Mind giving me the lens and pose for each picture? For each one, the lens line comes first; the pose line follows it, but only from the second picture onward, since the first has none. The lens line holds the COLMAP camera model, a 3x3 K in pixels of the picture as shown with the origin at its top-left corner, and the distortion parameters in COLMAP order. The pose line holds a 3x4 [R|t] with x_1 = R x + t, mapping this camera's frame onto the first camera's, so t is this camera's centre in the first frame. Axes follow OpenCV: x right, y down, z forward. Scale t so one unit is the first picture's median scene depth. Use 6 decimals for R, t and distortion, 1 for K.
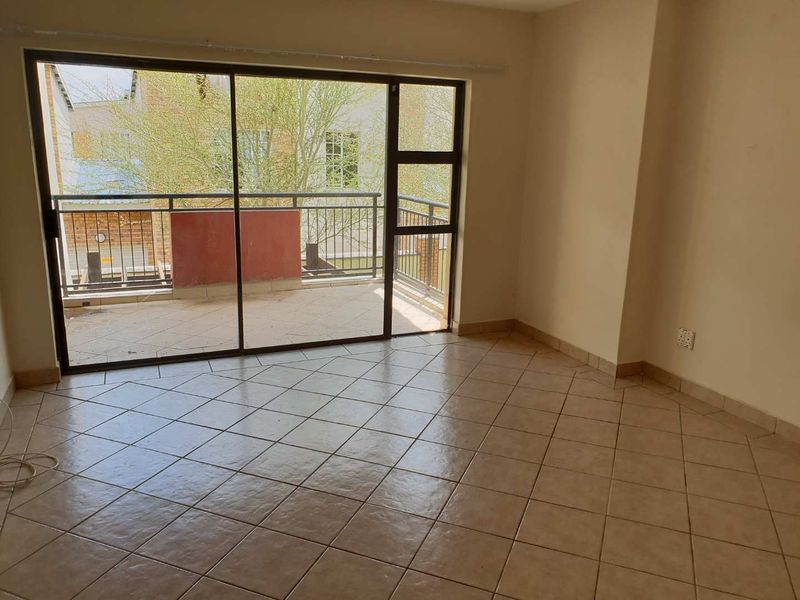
lens RADIAL K [[616.9, 0, 405.7], [0, 616.9, 295.0], [0, 0, 1]] dist [0.018146, -0.003869]
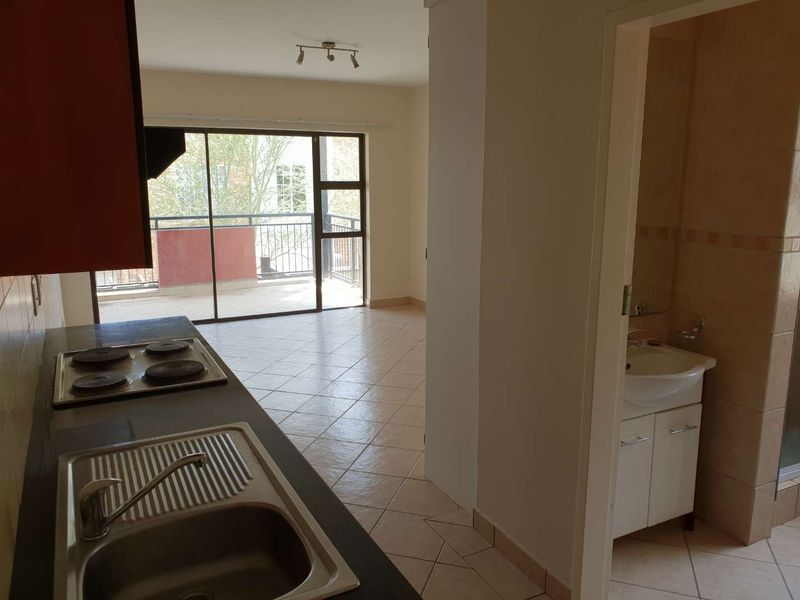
lens RADIAL K [[616.9, 0, 405.7], [0, 616.9, 295.0], [0, 0, 1]] dist [0.018146, -0.003869]
pose [[0.997137, -0.034825, 0.067114, 0.071012], [0.037774, 0.998352, -0.043192, 0.095767], [-0.065499, 0.045603, 0.996810, -0.412820]]
